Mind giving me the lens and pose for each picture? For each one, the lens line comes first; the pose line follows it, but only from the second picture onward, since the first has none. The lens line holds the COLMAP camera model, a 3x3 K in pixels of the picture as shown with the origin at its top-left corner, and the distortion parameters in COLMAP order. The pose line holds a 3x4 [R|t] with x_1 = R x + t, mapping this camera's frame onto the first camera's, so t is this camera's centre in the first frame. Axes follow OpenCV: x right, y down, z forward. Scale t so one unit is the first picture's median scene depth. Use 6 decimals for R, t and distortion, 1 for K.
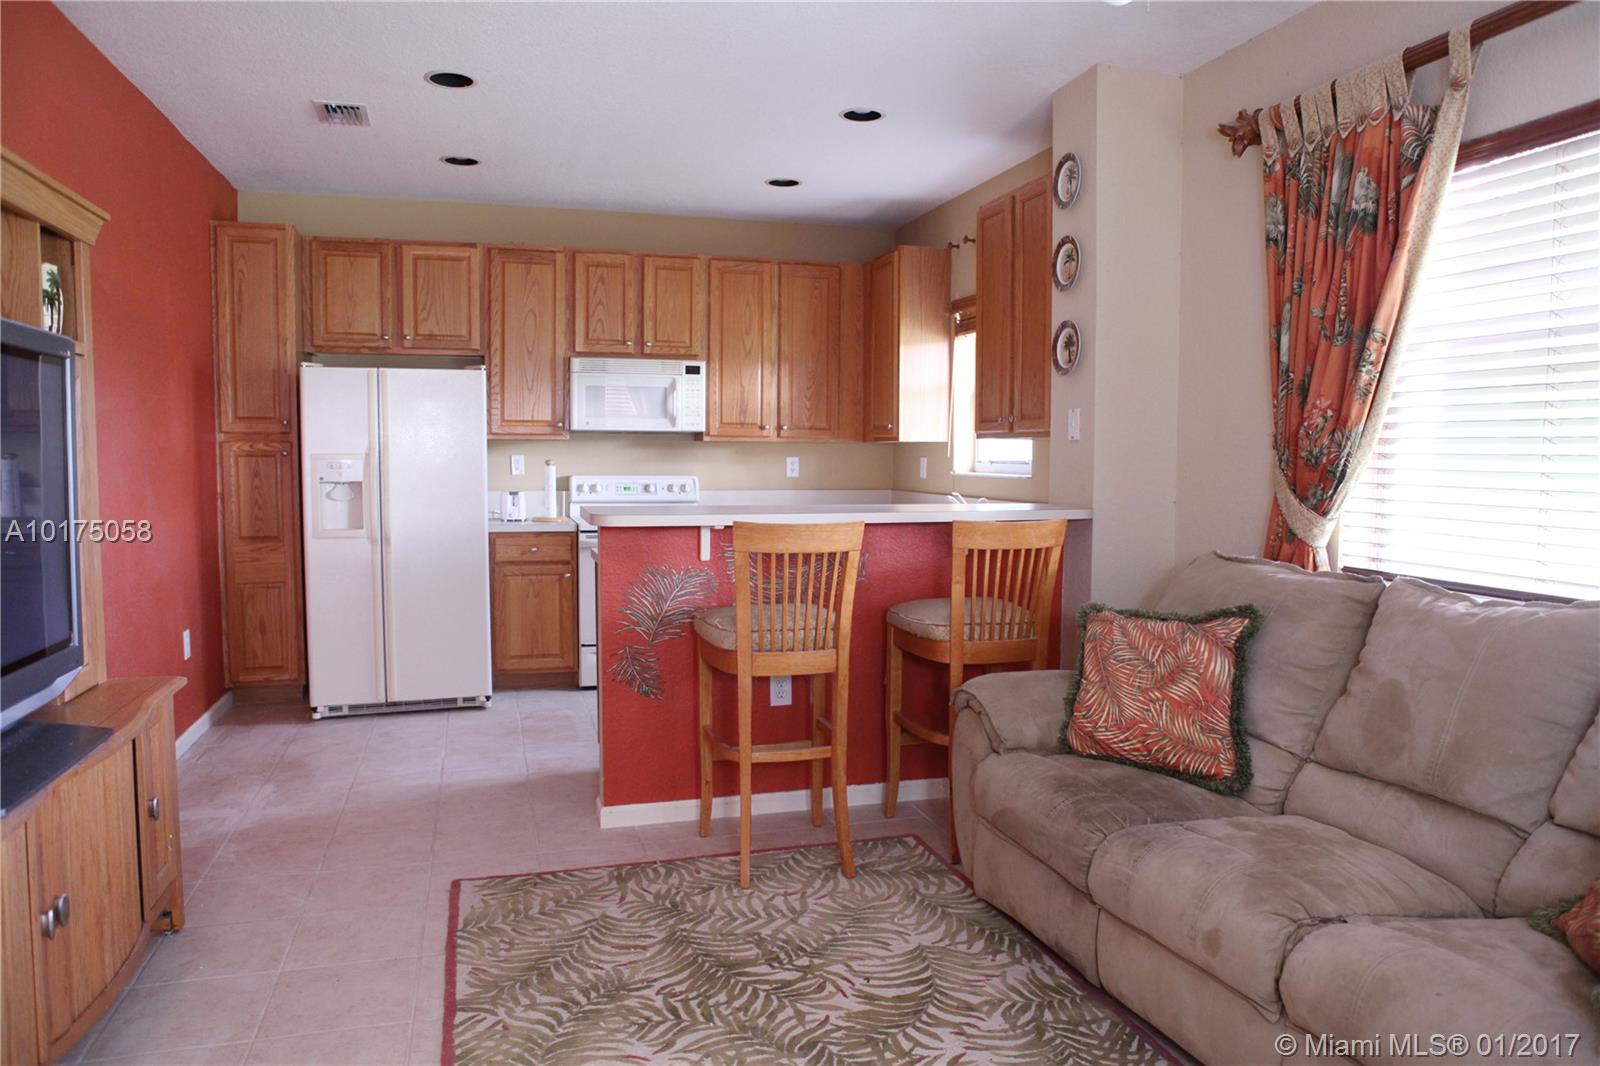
lens RADIAL K [[1082.9, 0, 800.0], [0, 1082.9, 533.0], [0, 0, 1]] dist [-0.103396, 0.077216]
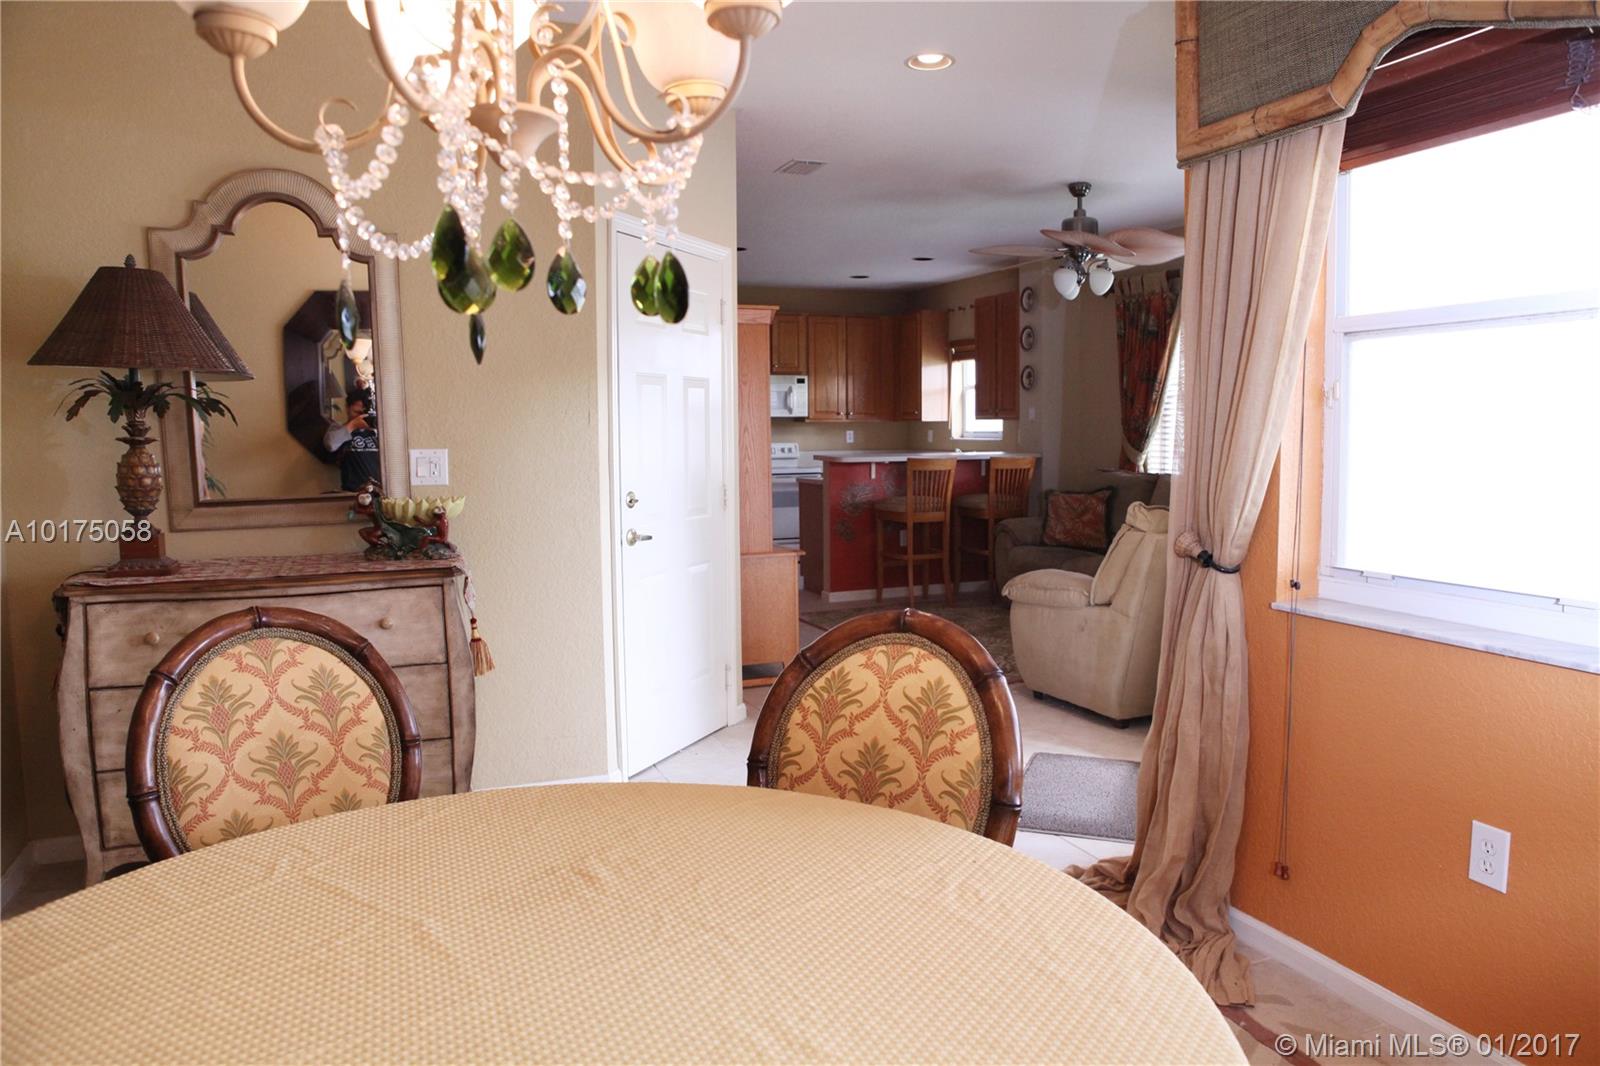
lens RADIAL K [[1082.9, 0, 800.0], [0, 1082.9, 533.0], [0, 0, 1]] dist [-0.103396, 0.077216]
pose [[0.994222, -0.025561, 0.104253, -0.470504], [0.022864, 0.999374, 0.026982, 0.073424], [-0.104878, -0.024442, 0.994185, -1.179815]]
